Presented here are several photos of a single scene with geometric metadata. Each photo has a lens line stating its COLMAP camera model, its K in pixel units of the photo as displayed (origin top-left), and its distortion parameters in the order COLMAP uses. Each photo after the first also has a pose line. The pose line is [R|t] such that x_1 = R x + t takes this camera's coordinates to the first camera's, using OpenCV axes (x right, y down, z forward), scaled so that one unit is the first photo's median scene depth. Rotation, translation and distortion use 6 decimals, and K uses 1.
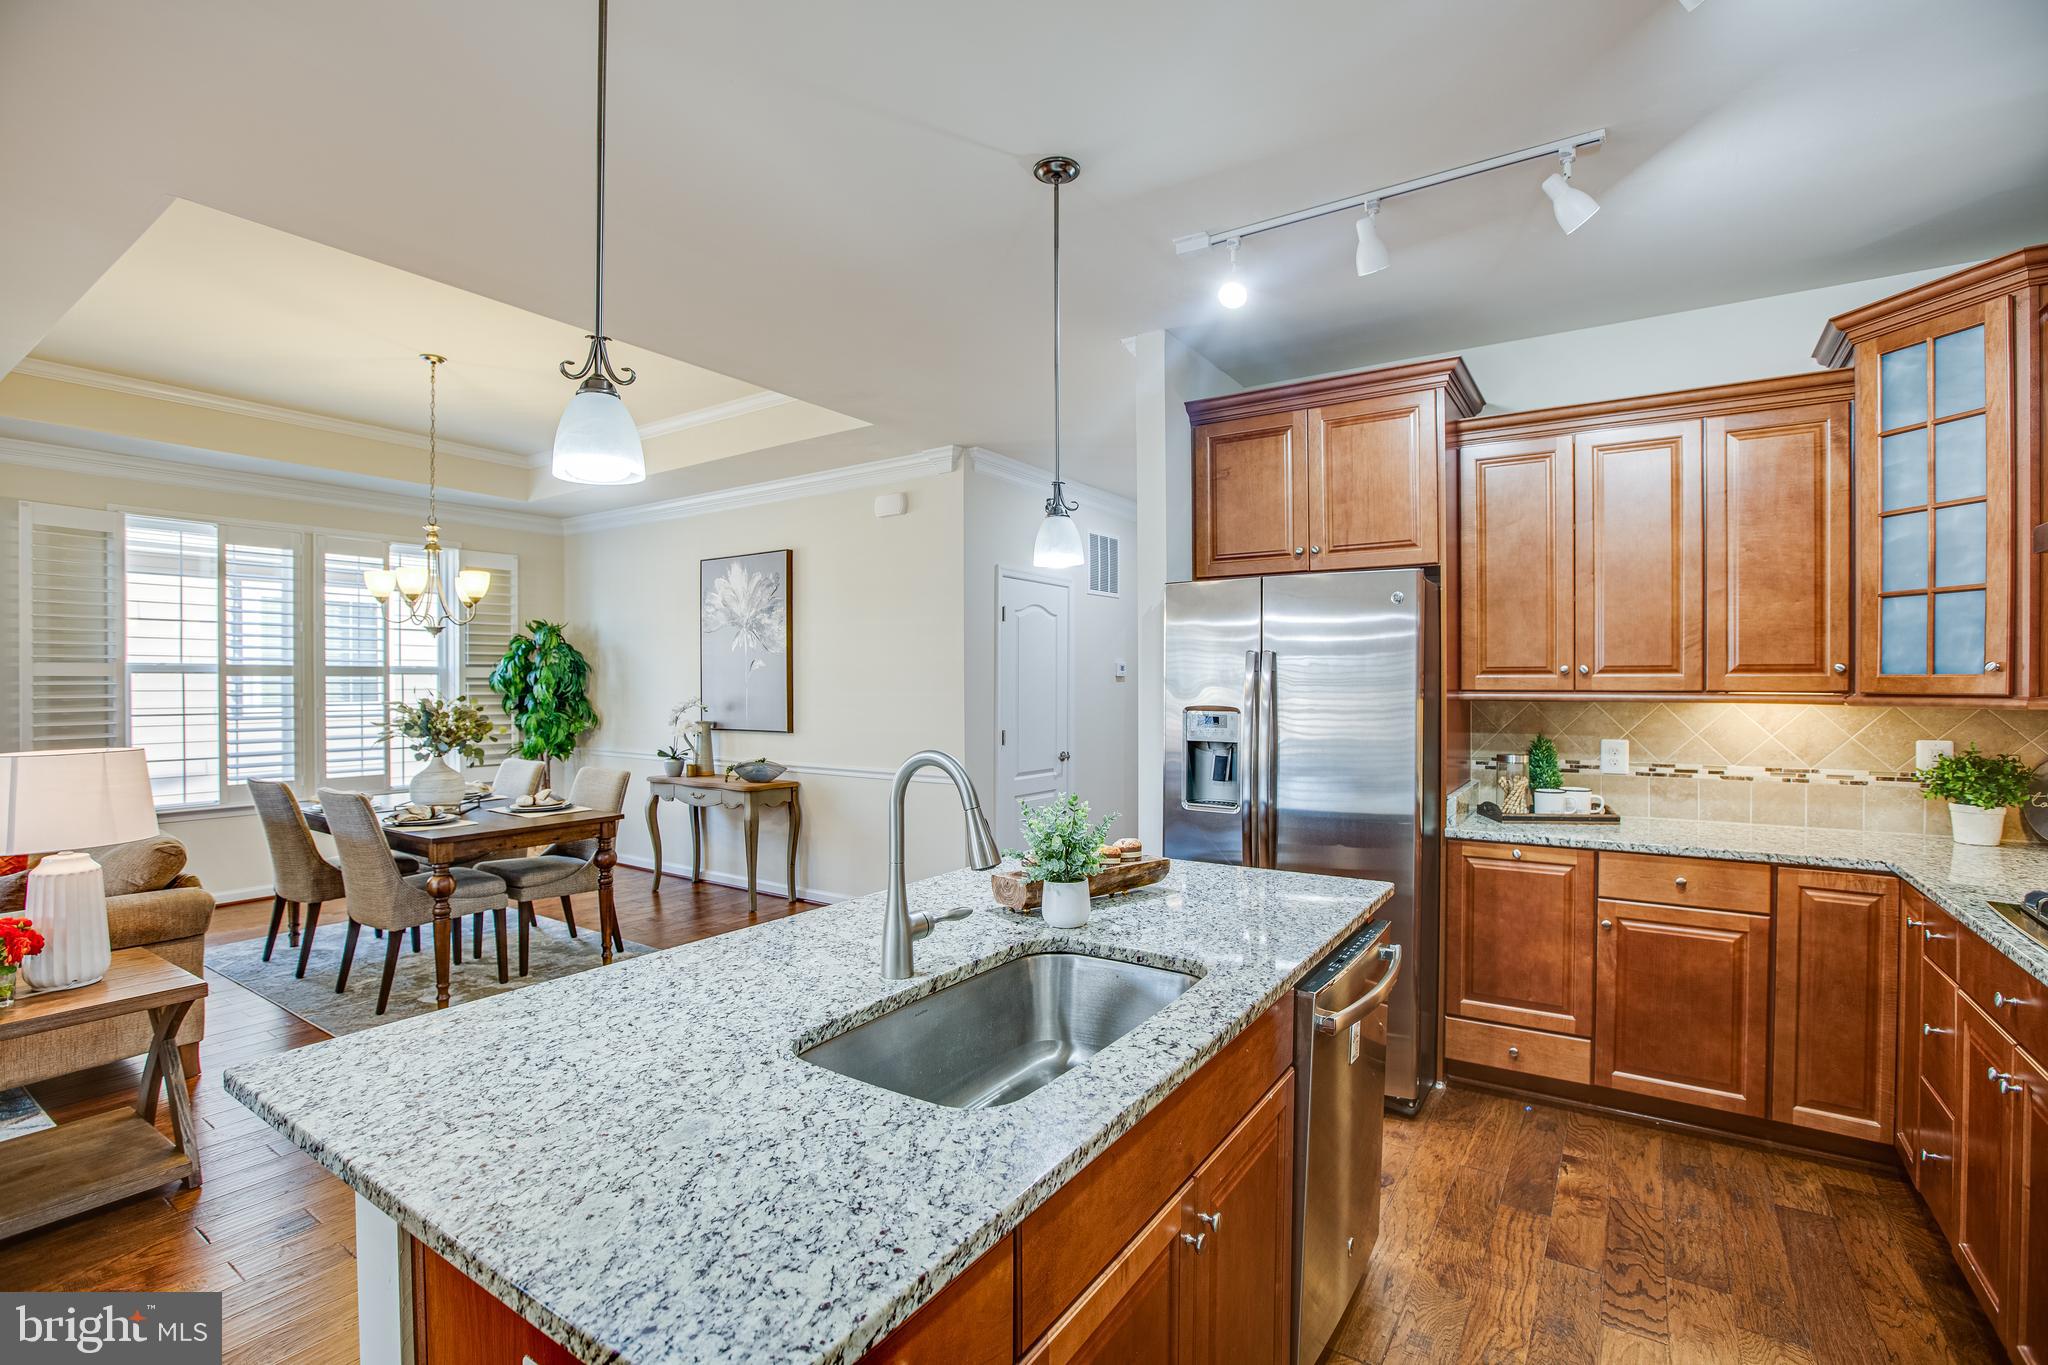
lens RADIAL K [[942.4, 0, 1012.9], [0, 942.4, 687.2], [0, 0, 1]] dist [-0.052726, 0.017738]
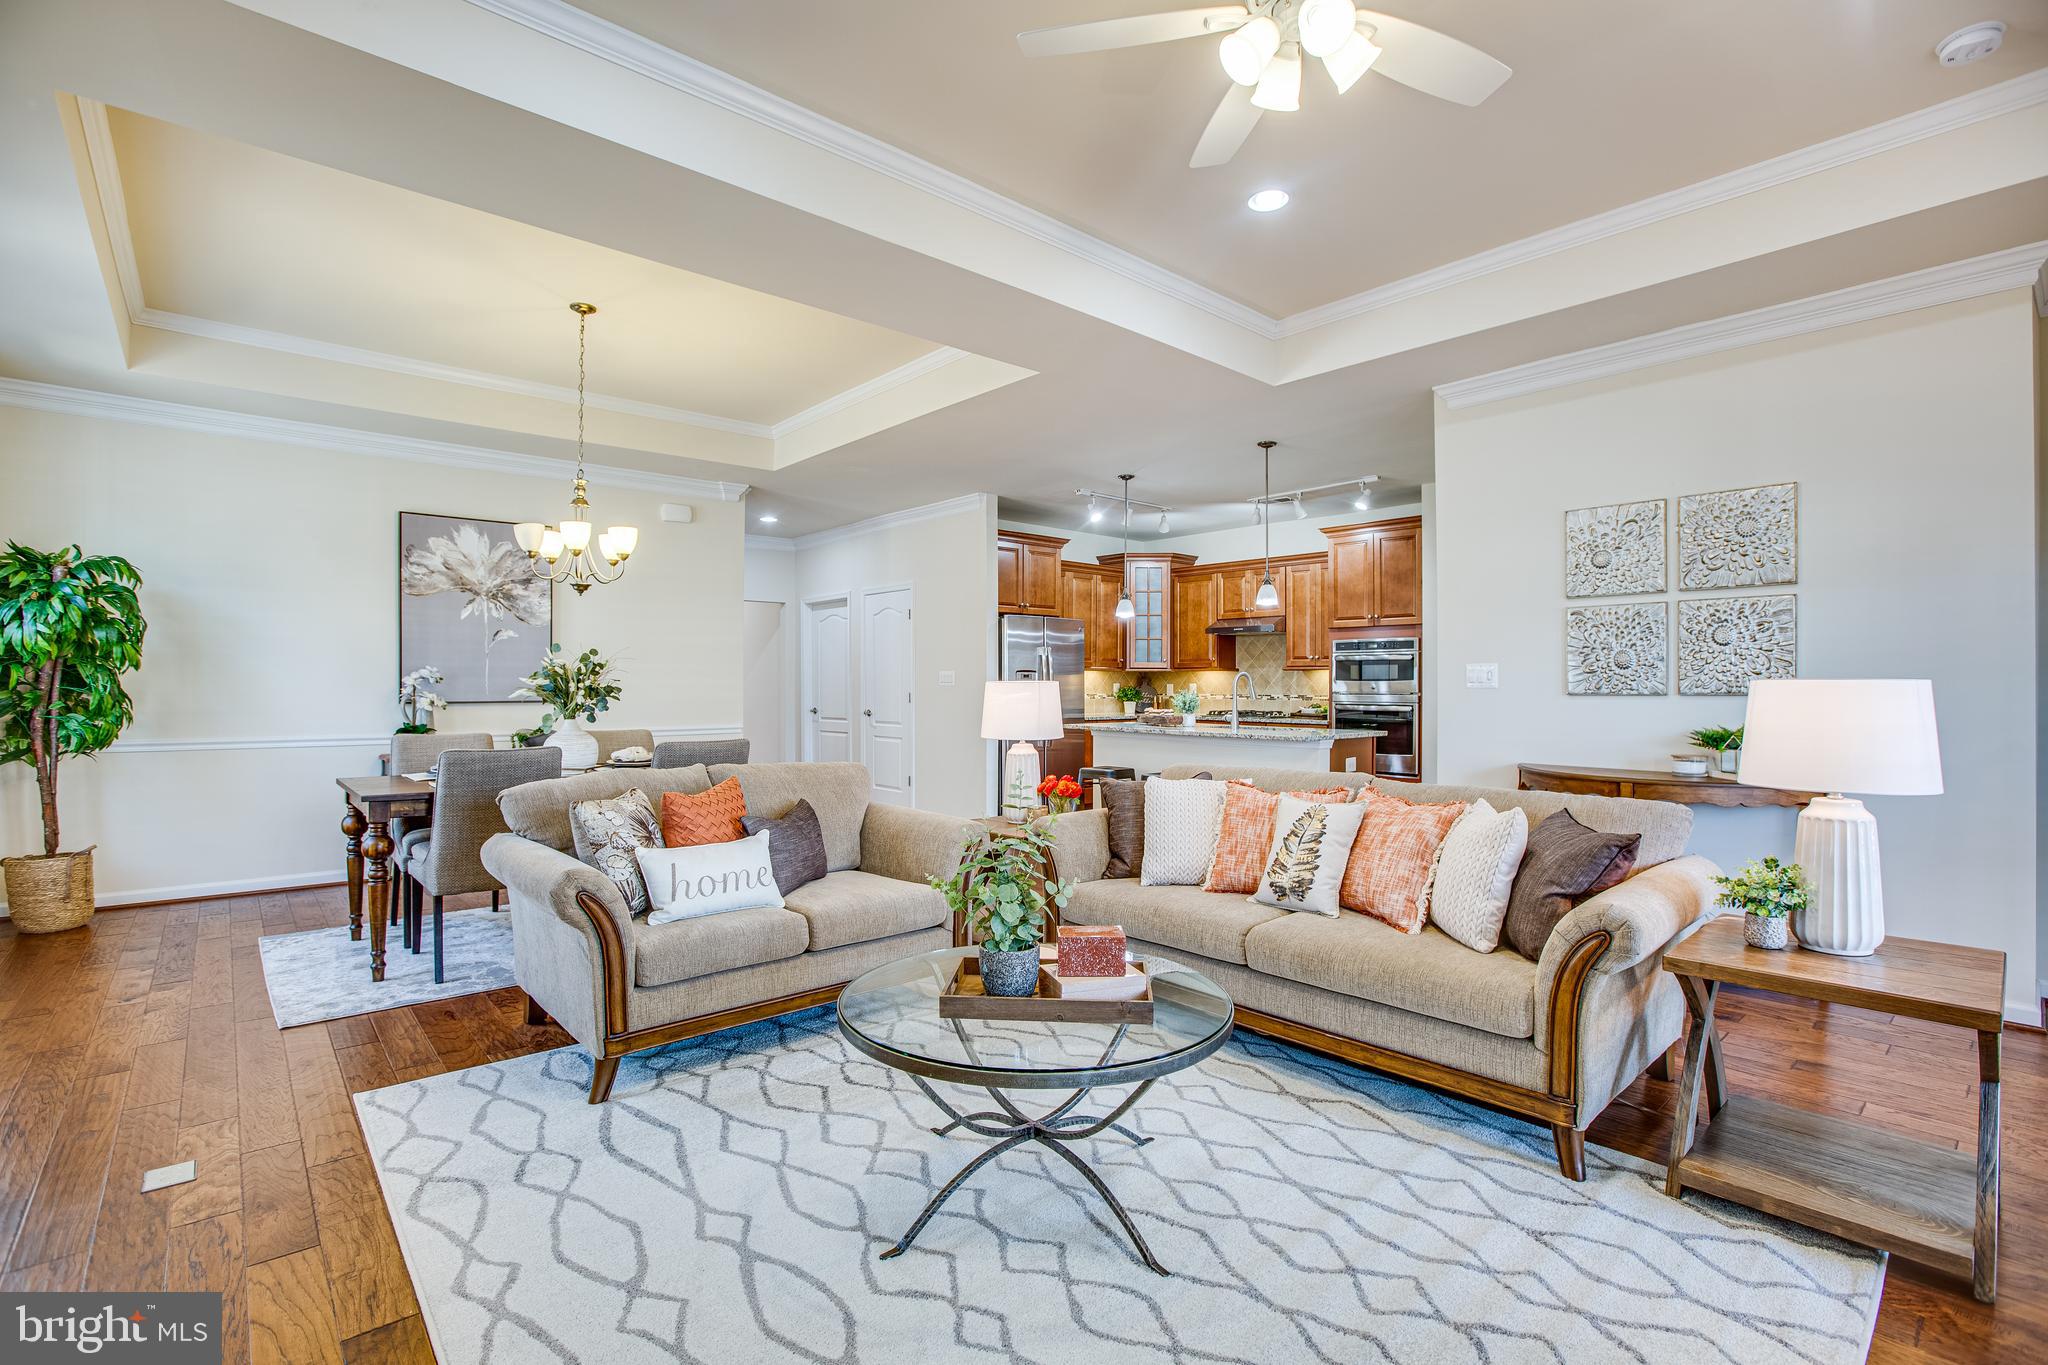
lens RADIAL K [[946.8, 0, 1026.1], [0, 946.8, 687.6], [0, 0, 1]] dist [-0.055290, 0.018787]
pose [[0.240551, -0.000860, 0.970636, -1.190830], [0.003900, 0.999992, -0.000081, 0.036503], [-0.970629, 0.003805, 0.240553, 0.255913]]
